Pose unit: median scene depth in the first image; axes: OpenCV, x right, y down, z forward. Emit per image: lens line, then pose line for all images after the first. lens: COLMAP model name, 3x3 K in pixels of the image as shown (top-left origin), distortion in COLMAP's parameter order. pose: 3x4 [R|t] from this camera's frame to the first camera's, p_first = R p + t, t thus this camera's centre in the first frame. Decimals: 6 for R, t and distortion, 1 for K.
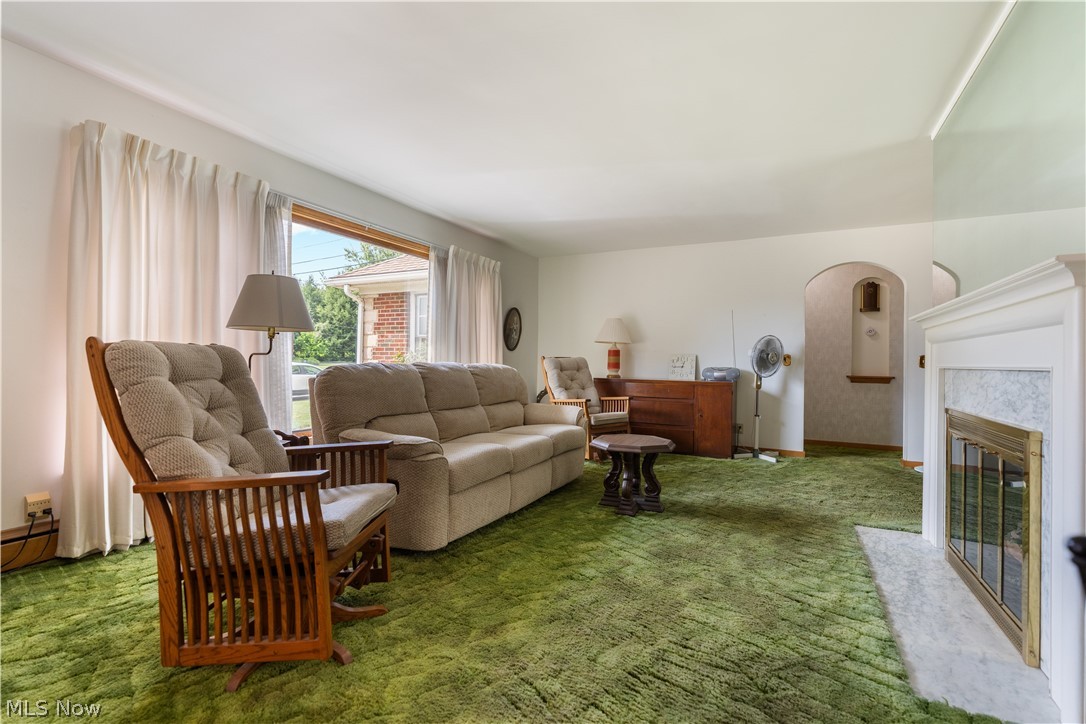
lens RADIAL K [[485.8, 0, 543.2], [0, 485.8, 358.2], [0, 0, 1]] dist [-0.004381, 0.001199]
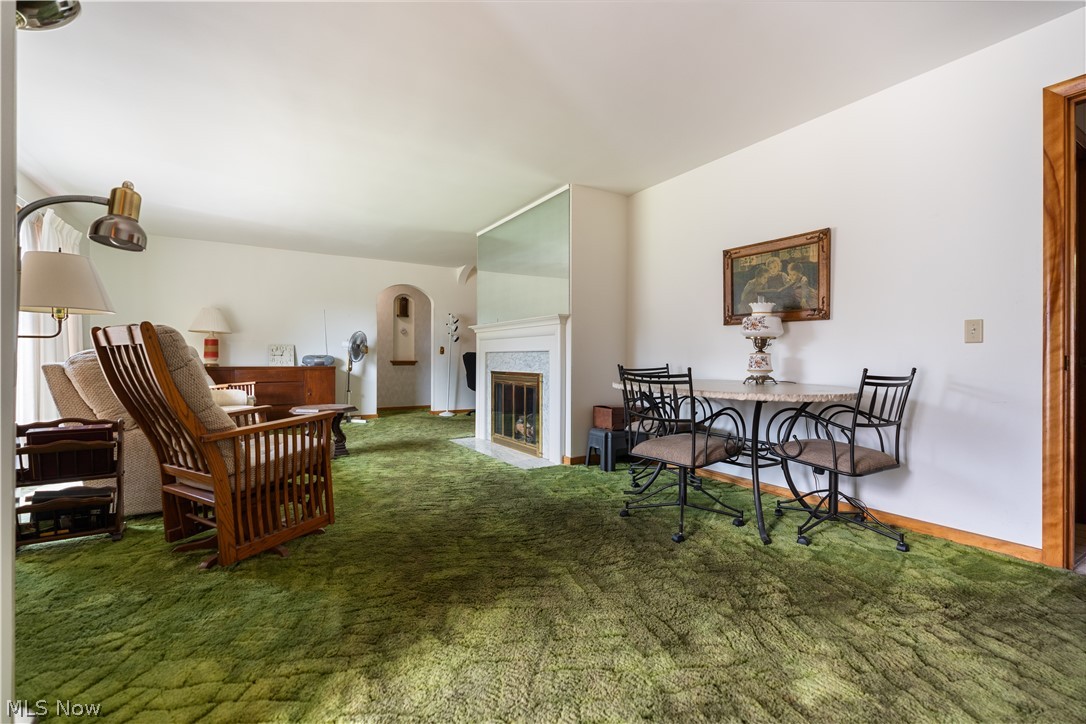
lens RADIAL K [[485.8, 0, 543.2], [0, 485.8, 358.2], [0, 0, 1]] dist [-0.004381, 0.001199]
pose [[0.508572, -0.011647, 0.860941, -0.498064], [-0.001600, 0.999894, 0.014472, 0.009374], [-0.861018, -0.008737, 0.508499, -0.154781]]
